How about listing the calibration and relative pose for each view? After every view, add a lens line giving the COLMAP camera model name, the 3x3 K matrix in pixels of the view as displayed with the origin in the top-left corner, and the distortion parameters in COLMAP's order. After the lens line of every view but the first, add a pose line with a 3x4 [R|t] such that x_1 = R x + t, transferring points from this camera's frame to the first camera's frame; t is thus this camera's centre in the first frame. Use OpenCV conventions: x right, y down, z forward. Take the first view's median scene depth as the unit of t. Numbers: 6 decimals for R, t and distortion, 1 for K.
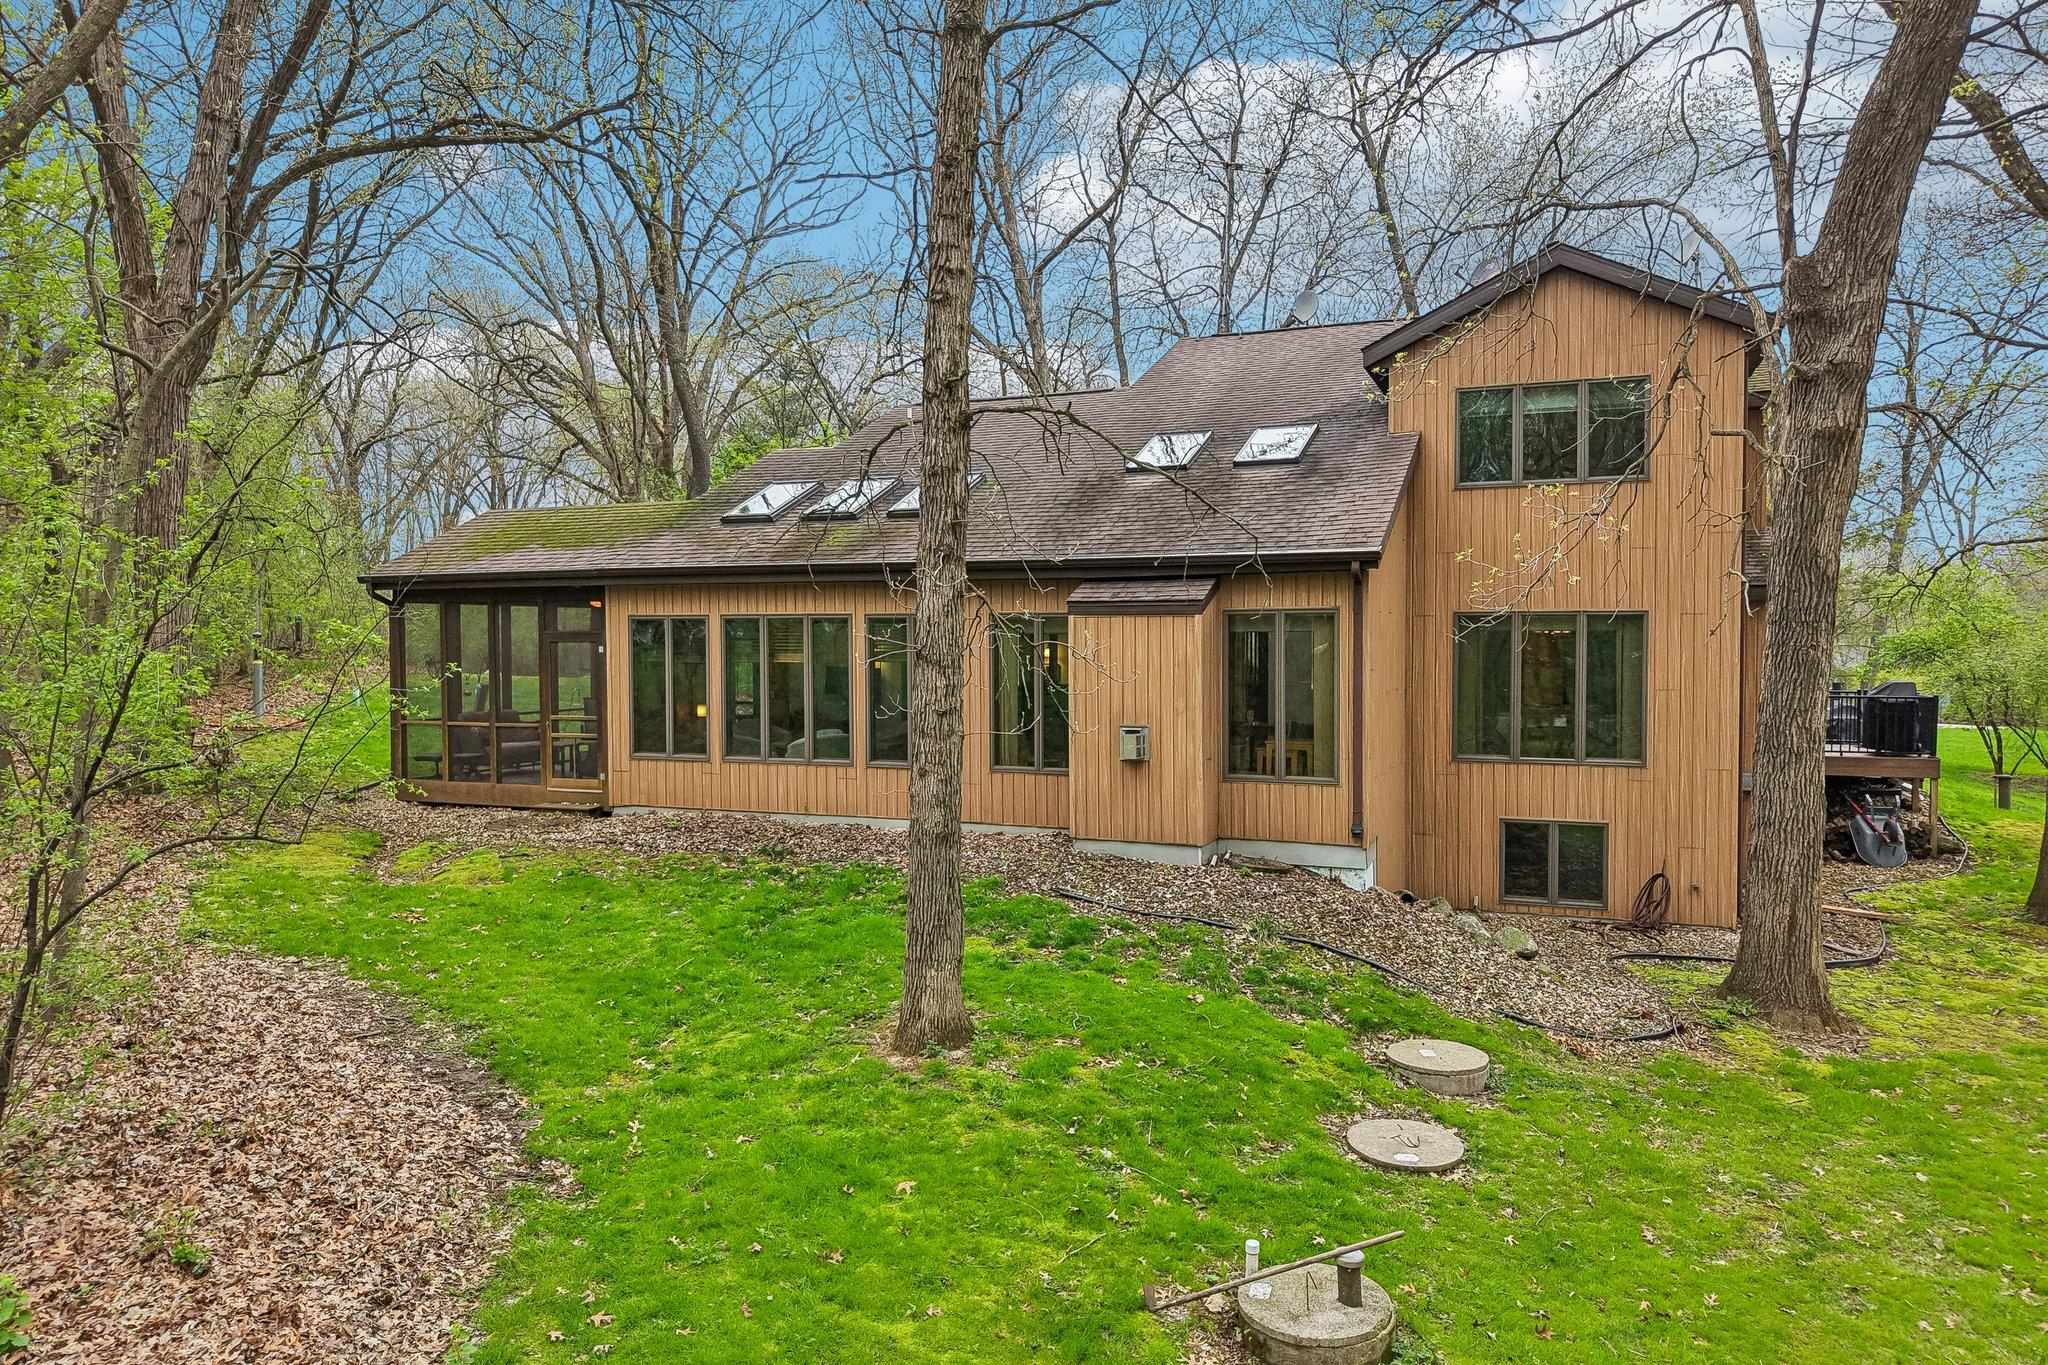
lens RADIAL K [[1384.0, 0, 1024.0], [0, 1384.0, 682.5], [0, 0, 1]] dist [0.003760, 0.000508]
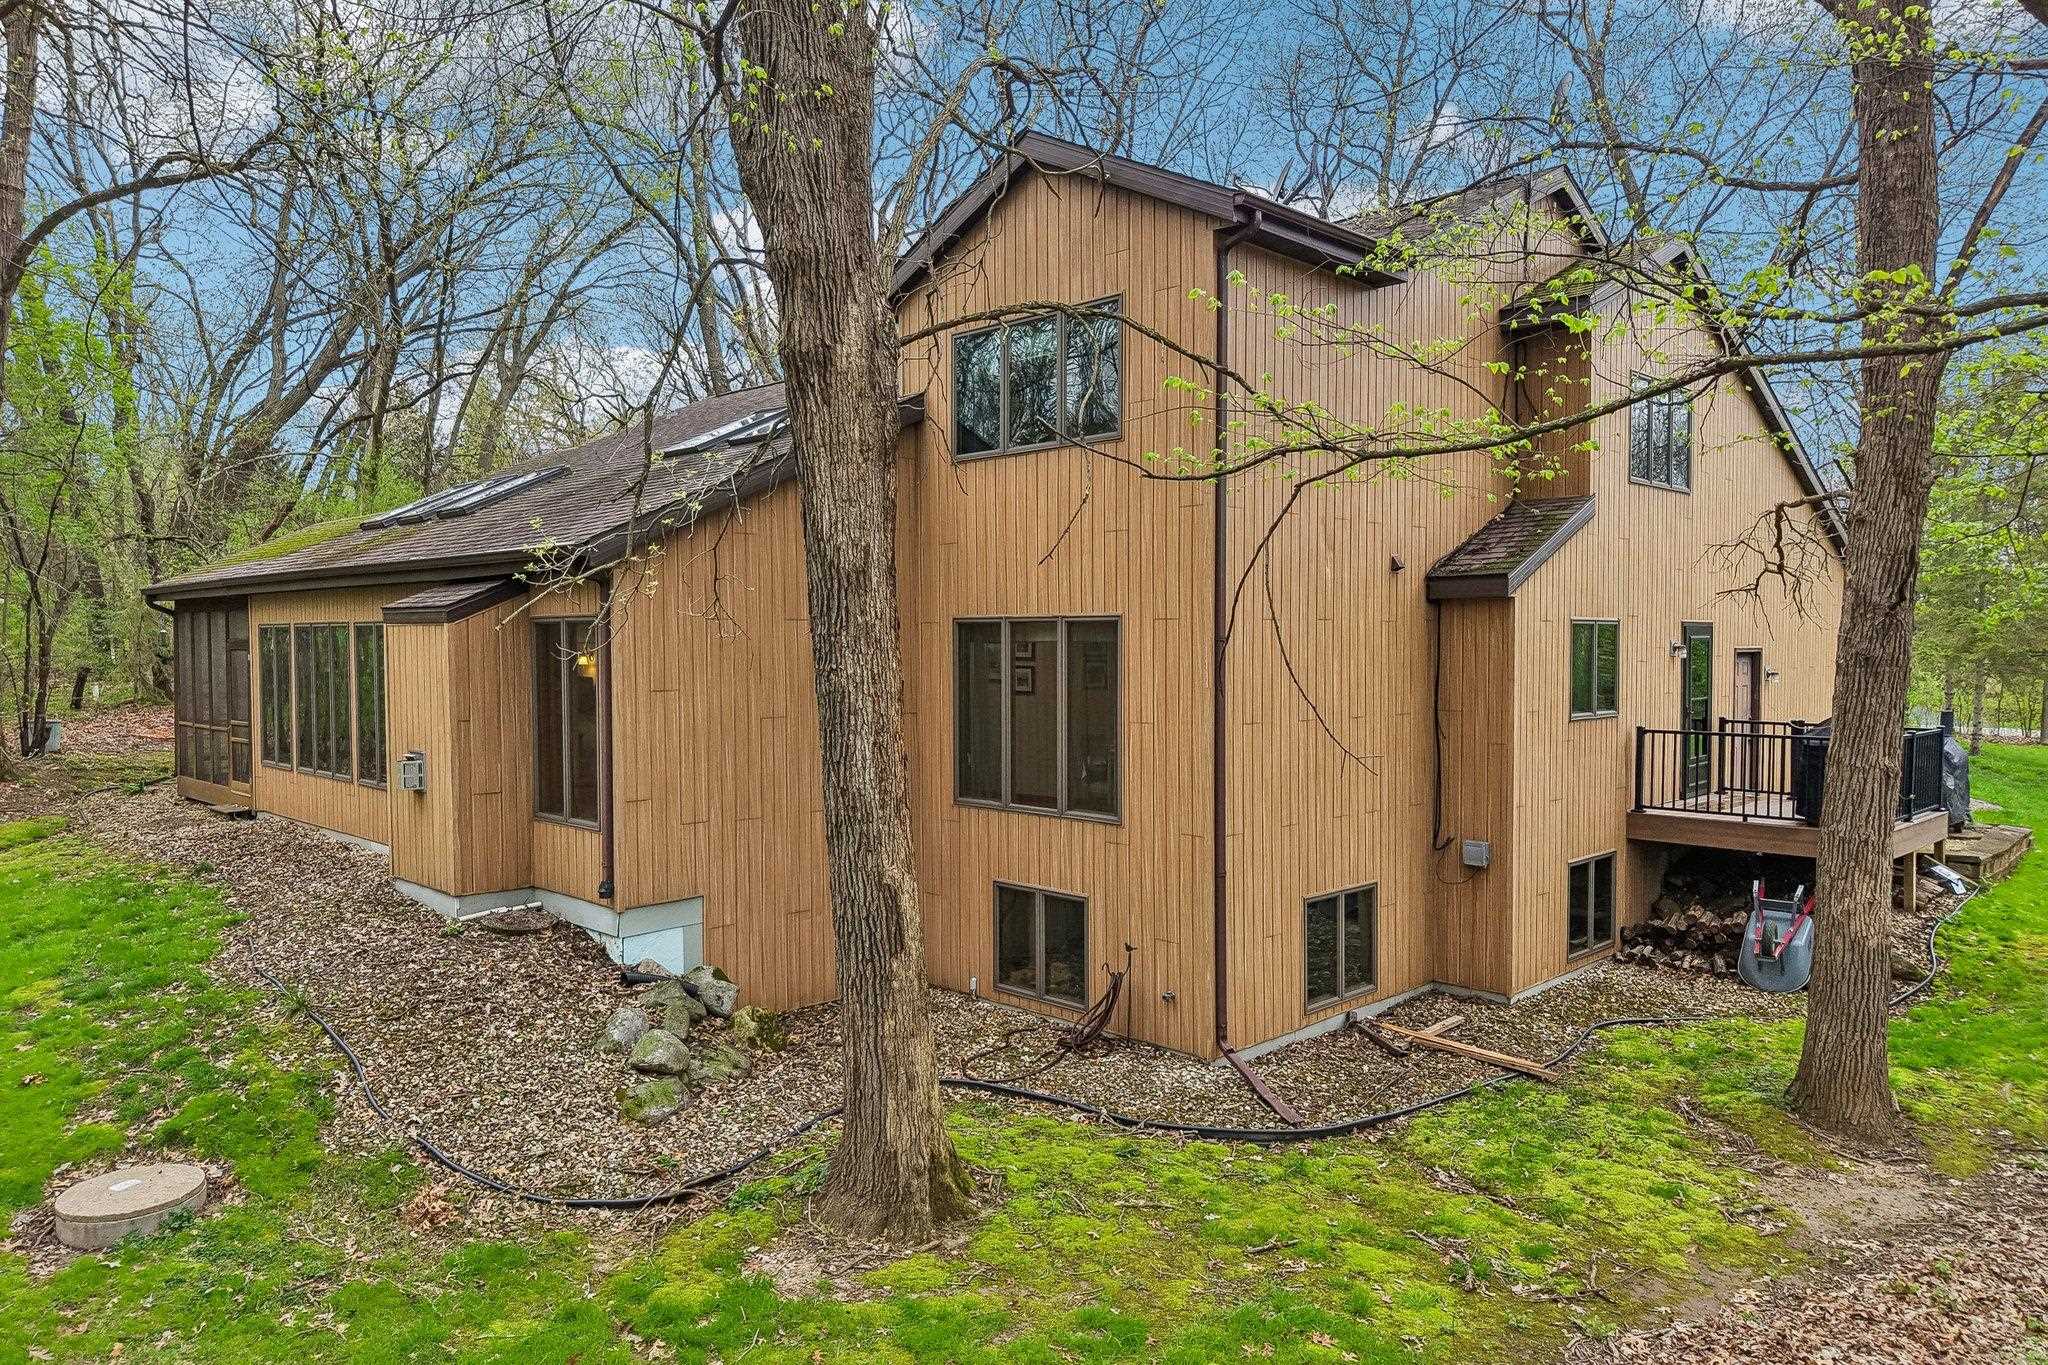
lens RADIAL K [[1384.6, 0, 1024.0], [0, 1384.6, 682.5], [0, 0, 1]] dist [0.102749, -0.061521]
pose [[0.912636, 0.012787, -0.408573, 0.692050], [-0.012797, 0.999914, 0.002710, -0.016524], [0.408573, 0.002755, 0.912721, 0.296407]]
